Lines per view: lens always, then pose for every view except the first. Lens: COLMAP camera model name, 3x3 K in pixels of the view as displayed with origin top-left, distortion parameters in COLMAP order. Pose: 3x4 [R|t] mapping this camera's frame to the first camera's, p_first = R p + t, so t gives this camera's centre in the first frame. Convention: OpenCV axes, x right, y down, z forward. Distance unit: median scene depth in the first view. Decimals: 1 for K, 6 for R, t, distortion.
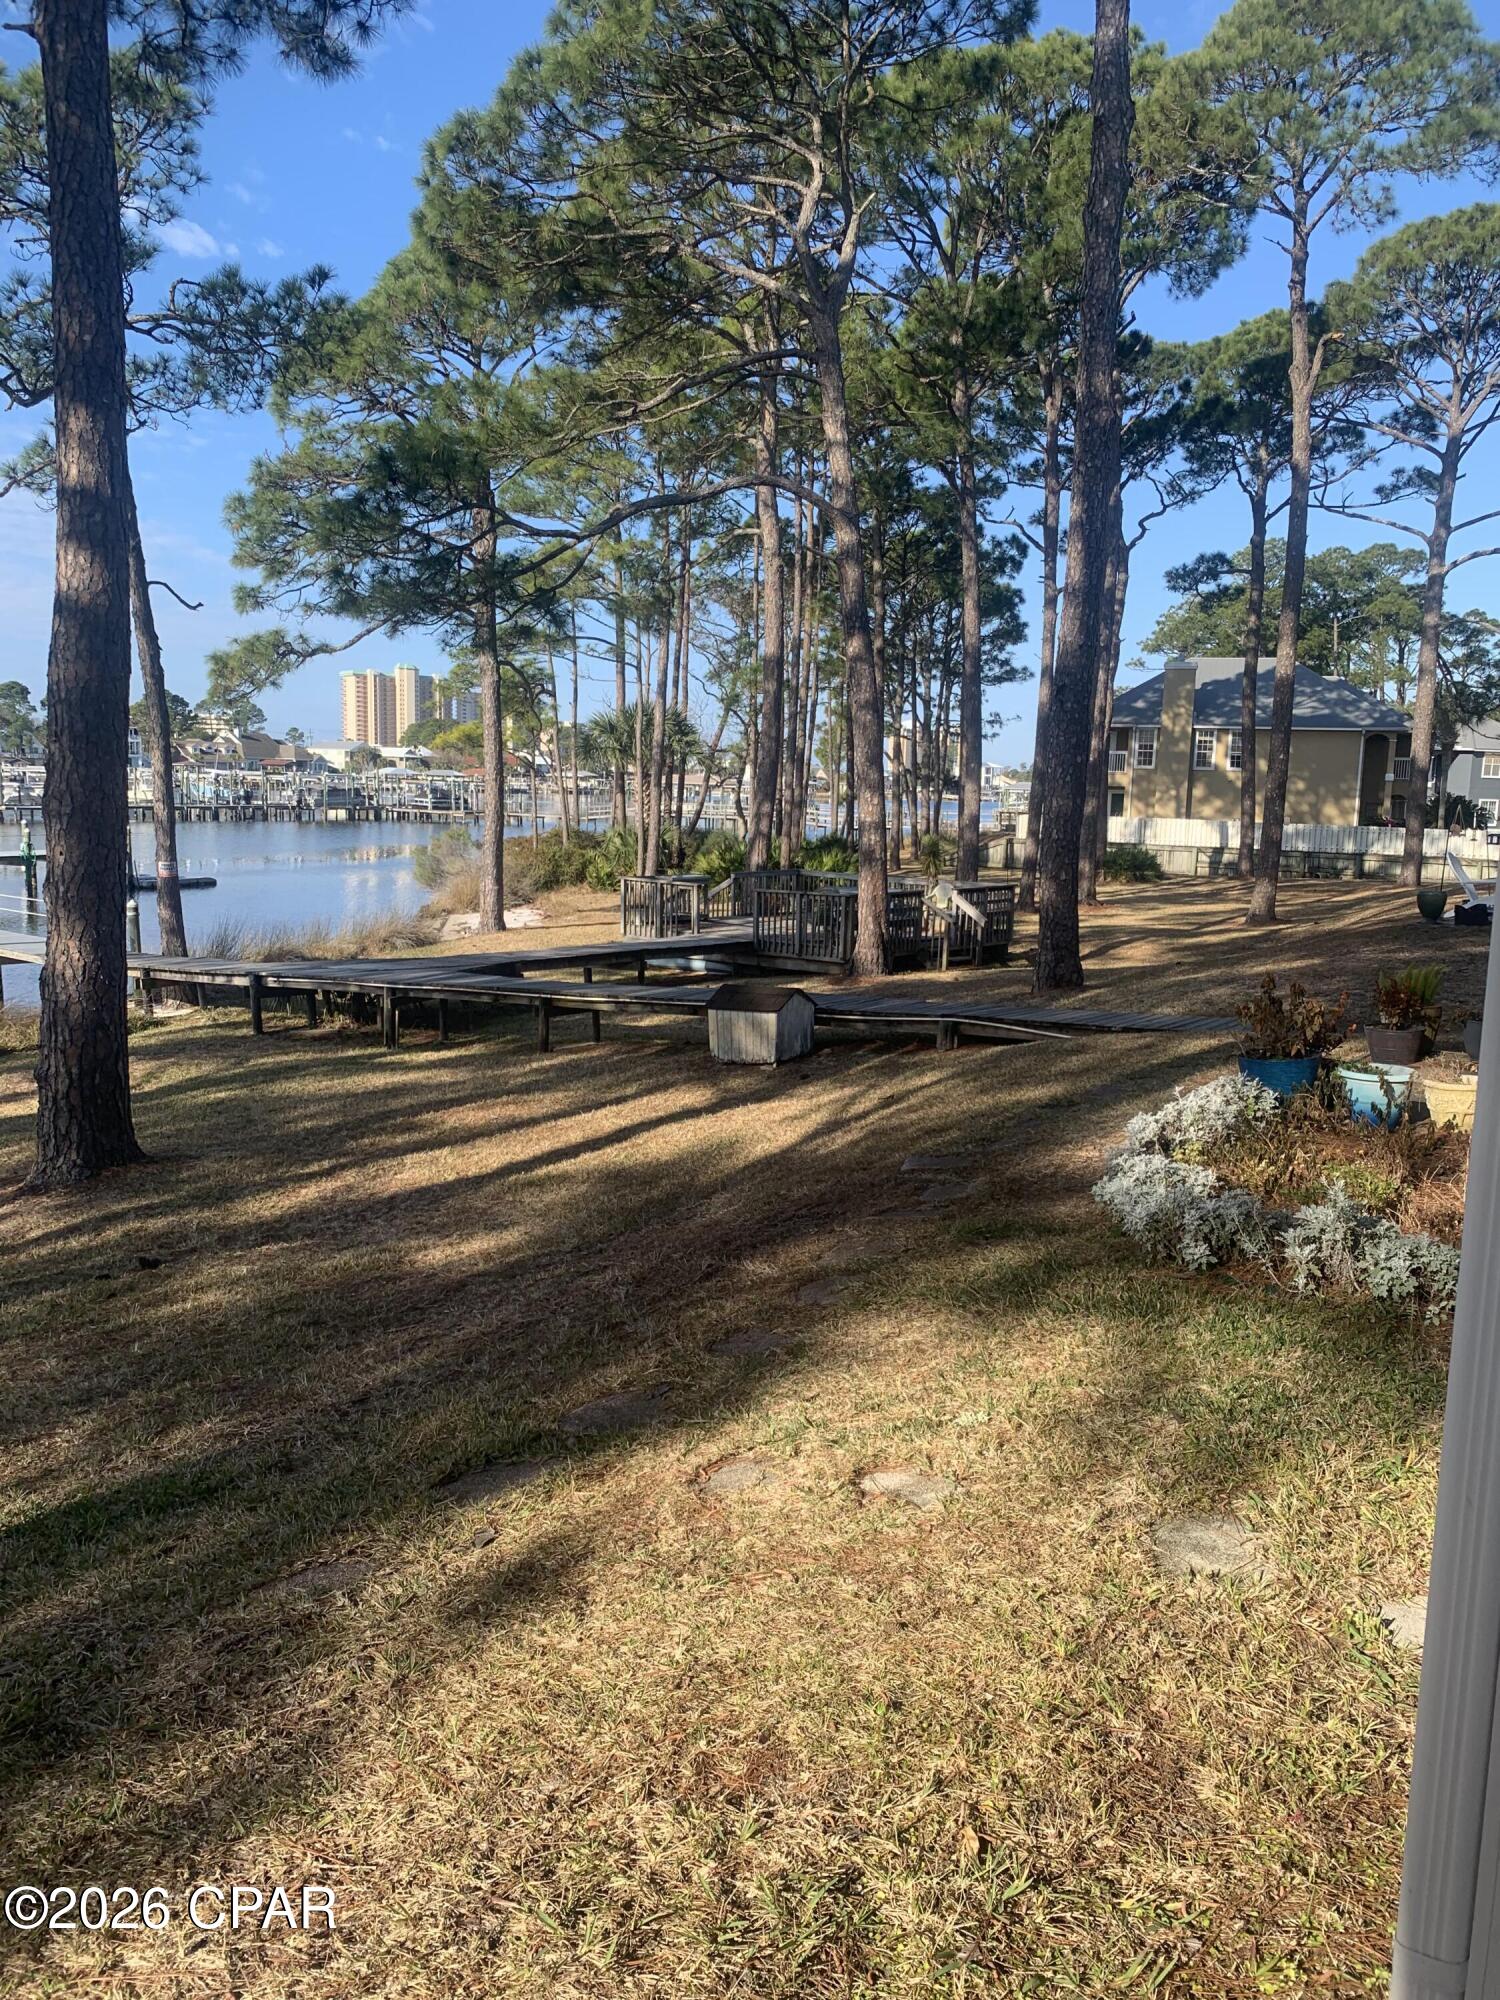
lens RADIAL K [[1545.8, 0, 740.0], [0, 1545.8, 1000.5], [0, 0, 1]] dist [0.027359, -0.028105]
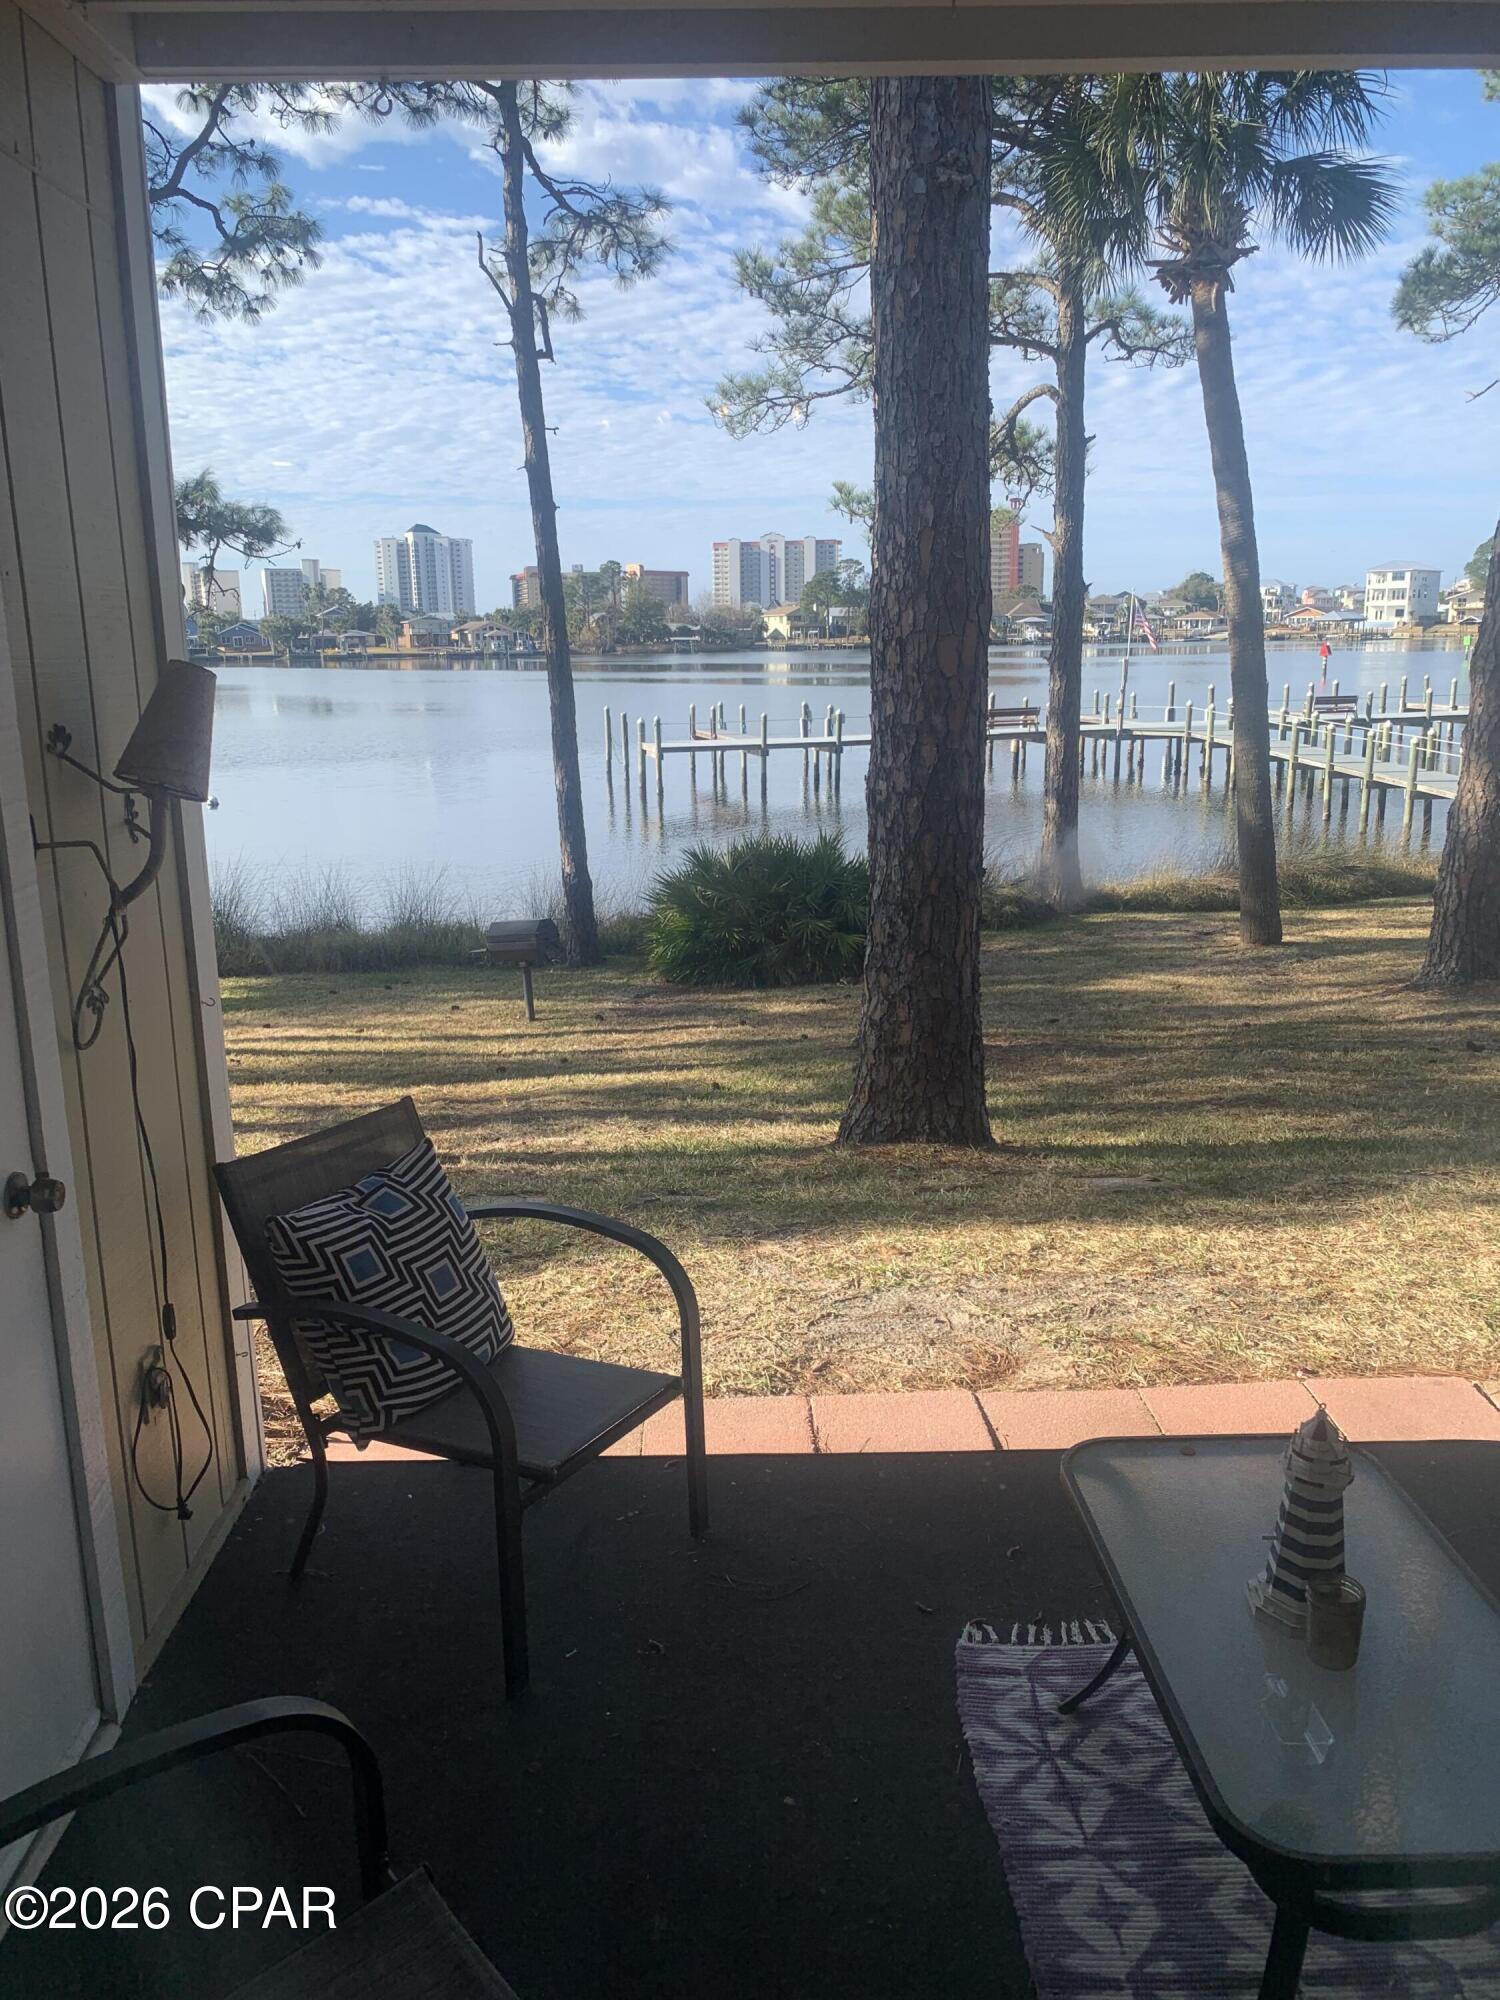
lens RADIAL K [[1545.8, 0, 748.9], [0, 1545.8, 991.2], [0, 0, 1]] dist [0.027359, -0.028105]
pose [[0.612682, 0.151152, -0.775741, 0.087001], [-0.085905, 0.988462, 0.124753, 0.010283], [0.785647, -0.009794, 0.618597, -0.081319]]
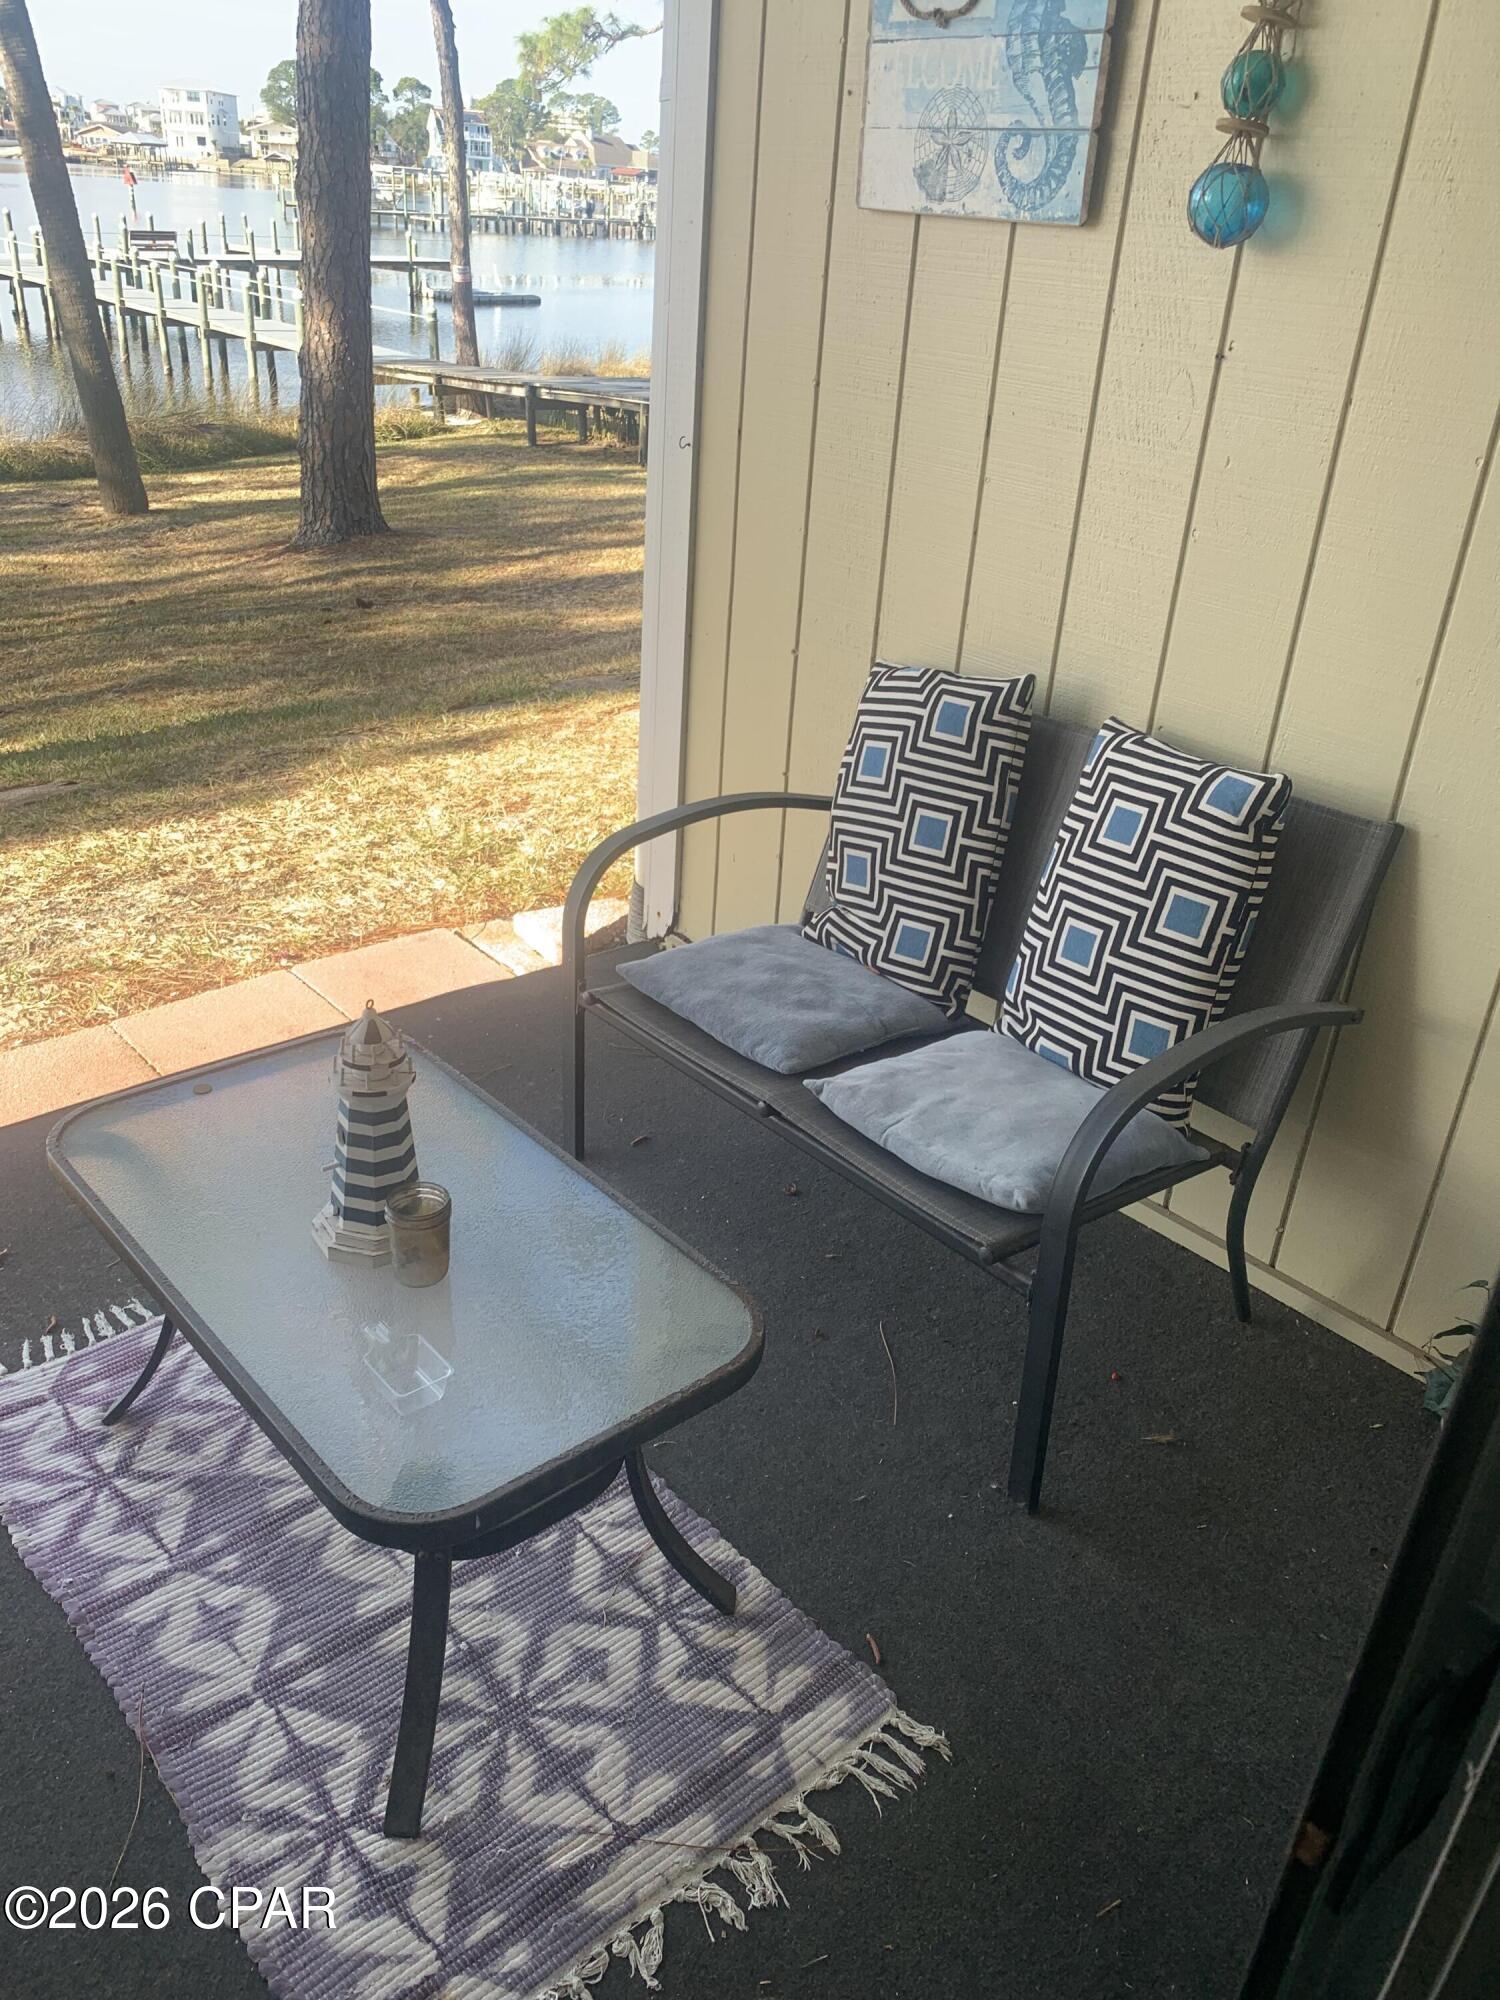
lens RADIAL K [[1545.8, 0, 749.0], [0, 1545.8, 985.5], [0, 0, 1]] dist [0.027359, -0.028105]
pose [[0.974638, 0.132933, -0.180029, 0.073020], [-0.068880, 0.943599, 0.323848, 0.015903], [0.212925, -0.303234, 0.928823, -0.065701]]
